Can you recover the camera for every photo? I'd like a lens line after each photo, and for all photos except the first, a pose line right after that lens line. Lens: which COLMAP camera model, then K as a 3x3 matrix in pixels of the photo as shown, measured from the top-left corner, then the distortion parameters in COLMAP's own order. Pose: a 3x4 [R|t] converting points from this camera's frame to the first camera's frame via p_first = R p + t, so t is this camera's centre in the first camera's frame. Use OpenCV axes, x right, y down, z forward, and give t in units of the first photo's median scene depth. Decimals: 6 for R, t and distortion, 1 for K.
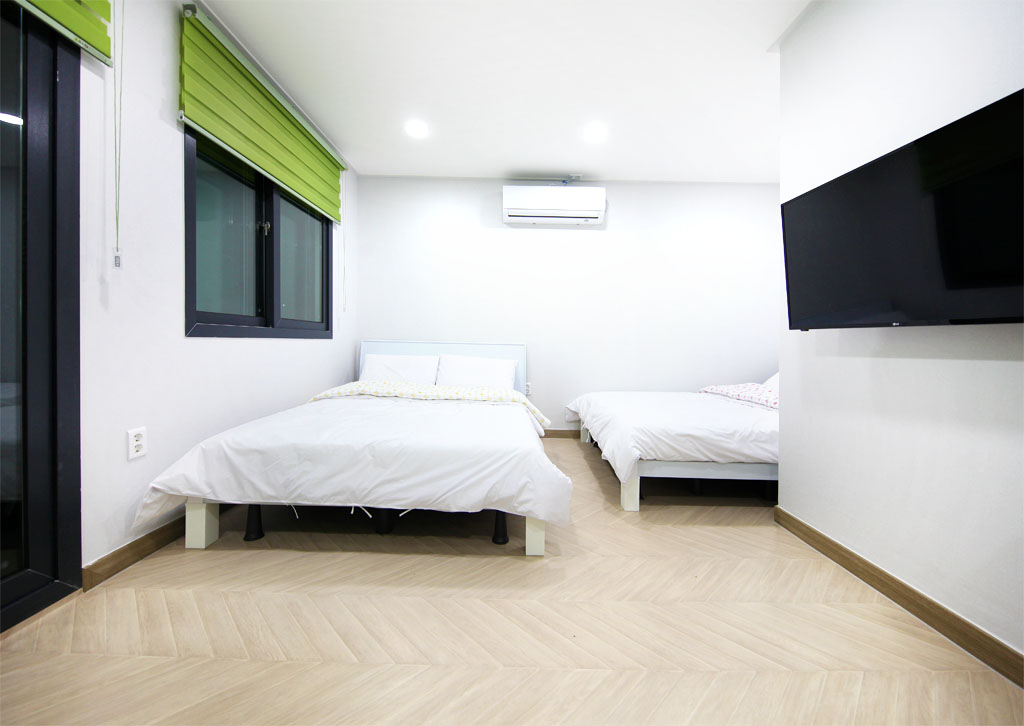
lens RADIAL K [[390.4, 0, 508.4], [0, 390.4, 356.0], [0, 0, 1]] dist [0.000947, -0.000200]
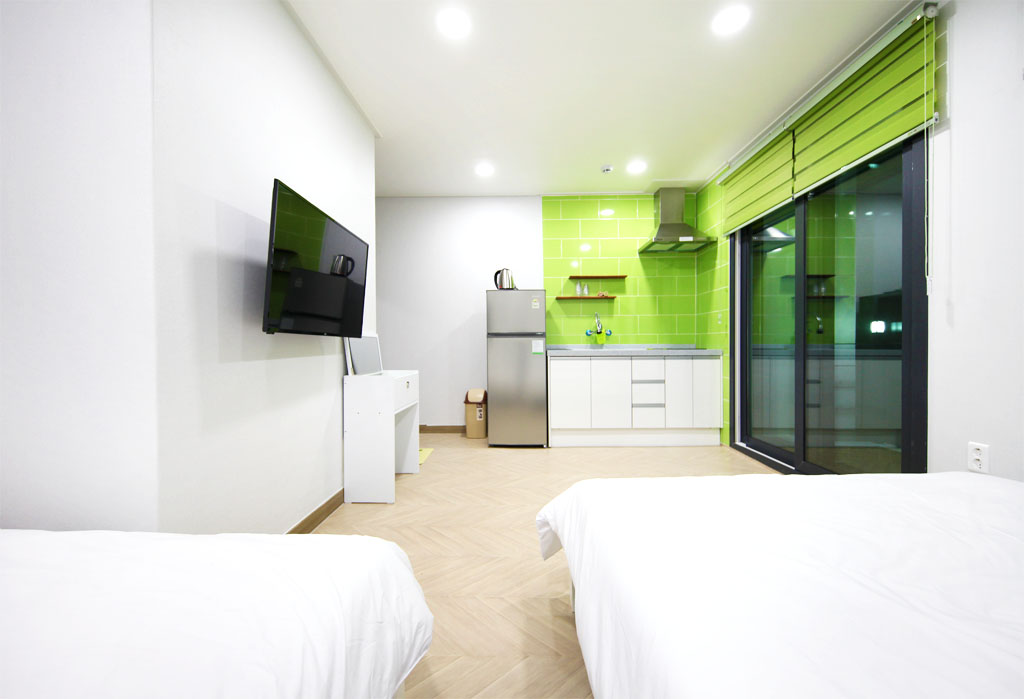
lens RADIAL K [[412.7, 0, 512.0], [0, 412.7, 349.5], [0, 0, 1]] dist [0.000025, -0.000004]
pose [[-0.999742, -0.016321, 0.015770, 0.159424], [-0.015644, 0.998990, 0.042129, -0.054286], [-0.016442, 0.041872, -0.998988, 1.411113]]
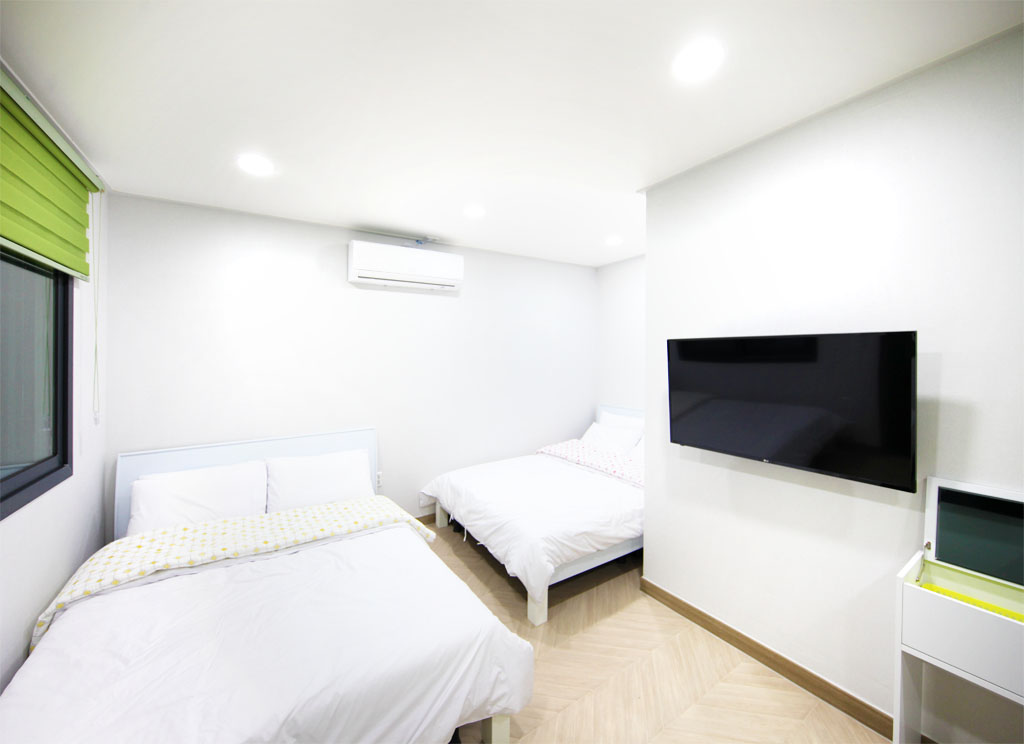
lens RADIAL K [[405.2, 0, 512.0], [0, 405.2, 372.0], [0, 0, 1]] dist [0.017684, -0.011874]
pose [[0.844575, -0.018422, 0.535121, -0.274427], [0.018244, 0.999818, 0.005625, -0.235992], [-0.535127, 0.005012, 0.844757, 0.169051]]
